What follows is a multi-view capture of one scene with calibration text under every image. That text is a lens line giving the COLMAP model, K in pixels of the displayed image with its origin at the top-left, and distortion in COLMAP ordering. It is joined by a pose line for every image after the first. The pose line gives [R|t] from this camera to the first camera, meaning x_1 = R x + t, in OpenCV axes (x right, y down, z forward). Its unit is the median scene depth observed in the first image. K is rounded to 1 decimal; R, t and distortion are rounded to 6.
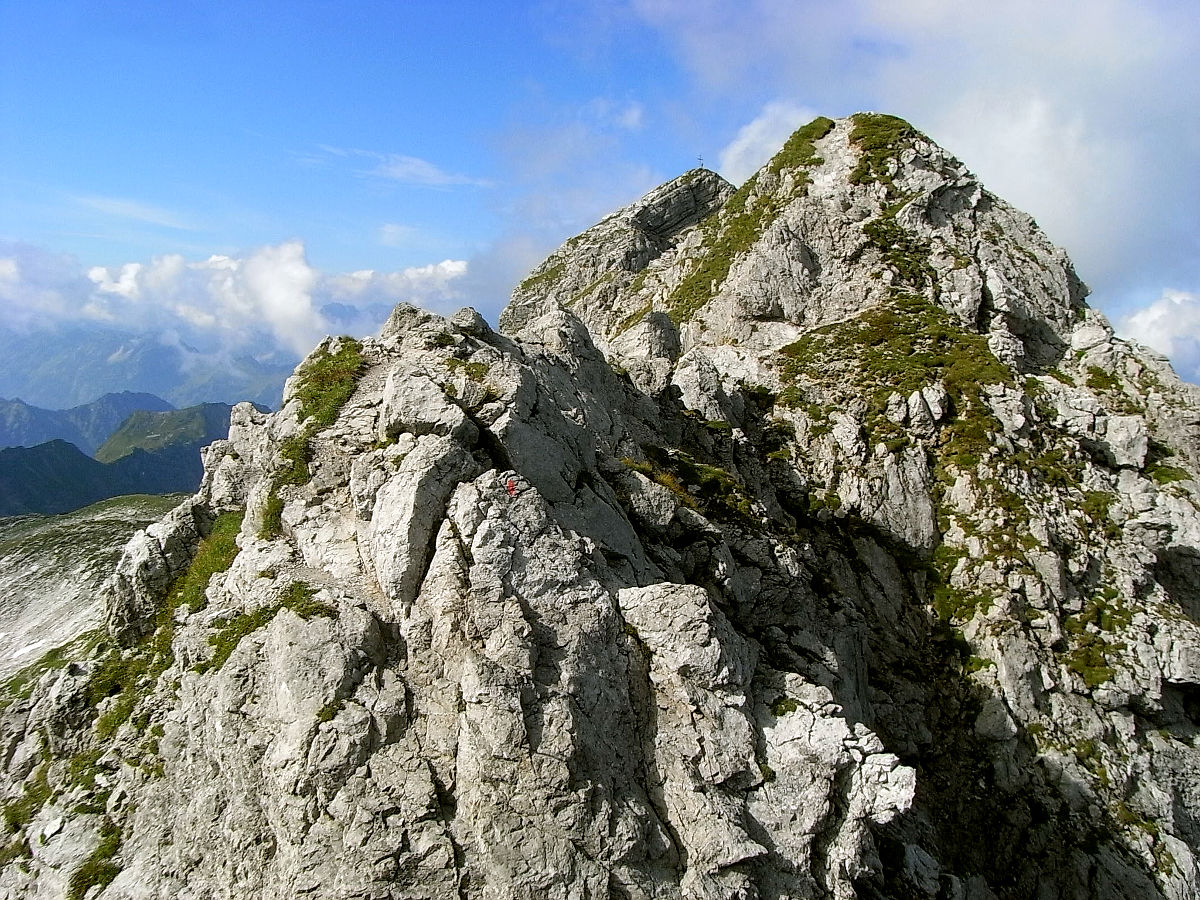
lens RADIAL K [[1037.7, 0, 599.7], [0, 1037.7, 450.8], [0, 0, 1]] dist [-0.141613, 0.098822]
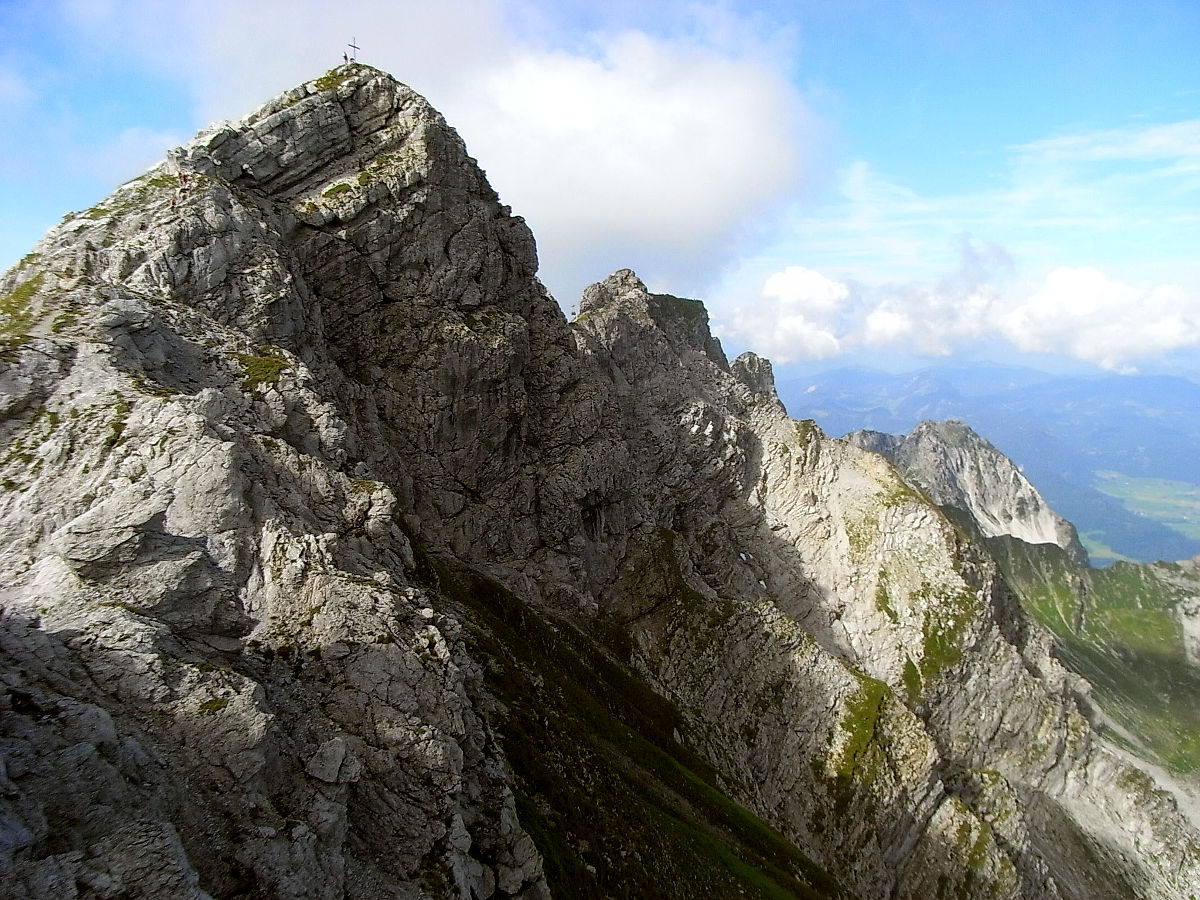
lens RADIAL K [[1037.7, 0, 601.5], [0, 1037.7, 450.7], [0, 0, 1]] dist [-0.141613, 0.098822]
pose [[0.944730, -0.079532, 0.318056, 0.044052], [0.081005, 0.996676, 0.008613, -0.094780], [-0.317684, 0.017627, 0.948033, 0.548822]]
